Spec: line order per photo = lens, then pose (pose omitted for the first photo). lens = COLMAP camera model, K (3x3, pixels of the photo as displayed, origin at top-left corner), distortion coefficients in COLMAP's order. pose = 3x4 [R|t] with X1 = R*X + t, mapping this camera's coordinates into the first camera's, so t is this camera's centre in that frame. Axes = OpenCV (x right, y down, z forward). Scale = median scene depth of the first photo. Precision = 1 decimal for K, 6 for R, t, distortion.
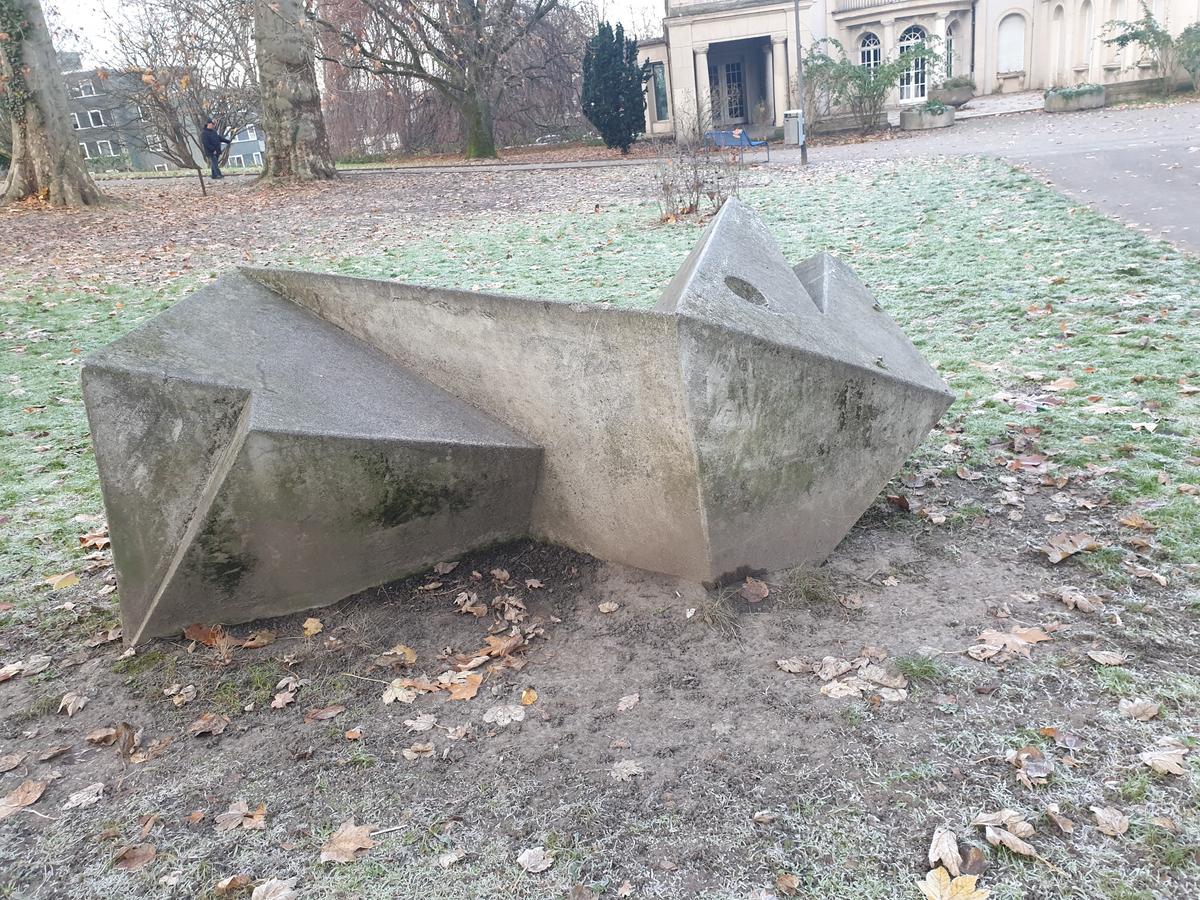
lens RADIAL K [[935.2, 0, 600.0], [0, 935.2, 450.0], [0, 0, 1]] dist [0.010687, -0.004380]
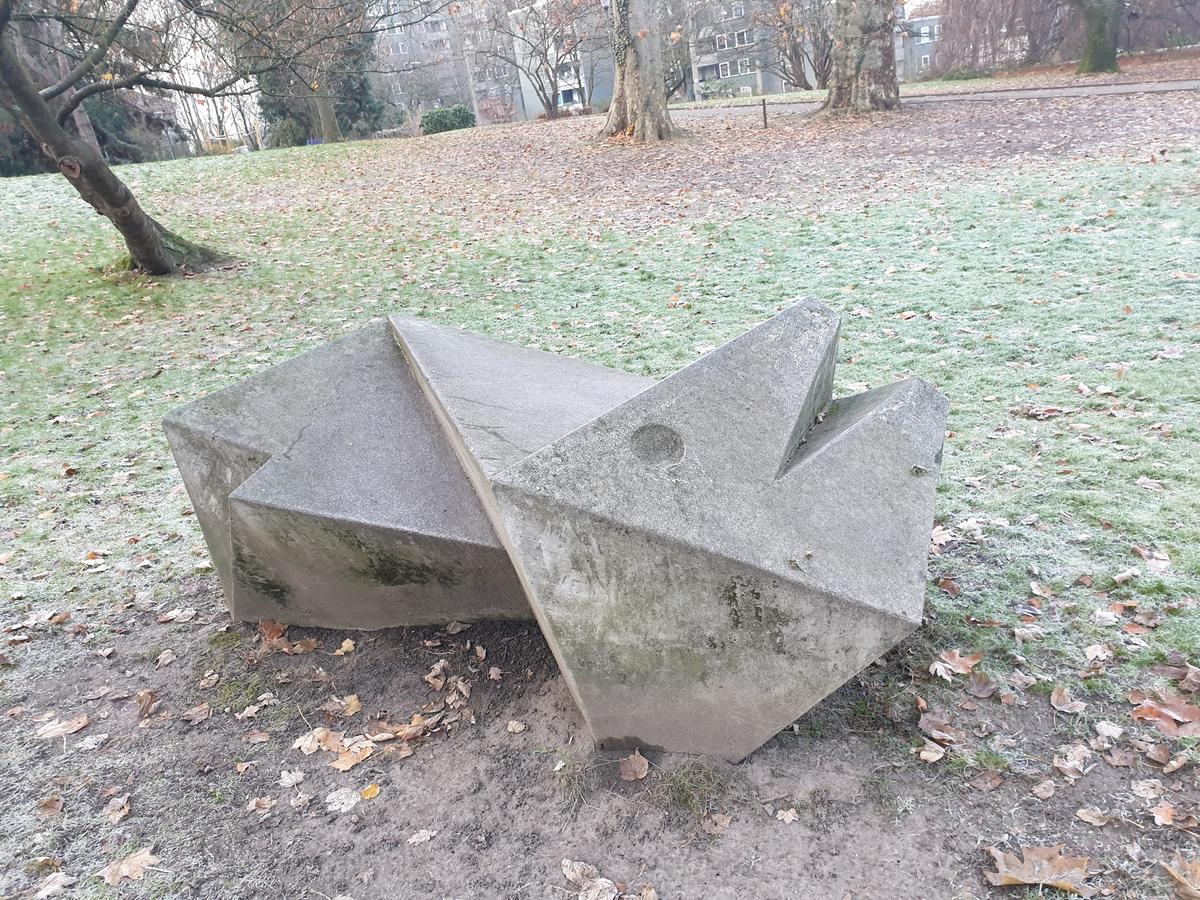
lens RADIAL K [[935.2, 0, 600.0], [0, 935.2, 450.0], [0, 0, 1]] dist [0.010687, -0.004380]
pose [[0.809568, 0.190006, -0.555425, 0.586286], [-0.138882, 0.981301, 0.133265, -0.268382], [0.570361, -0.030749, 0.820819, 0.245102]]
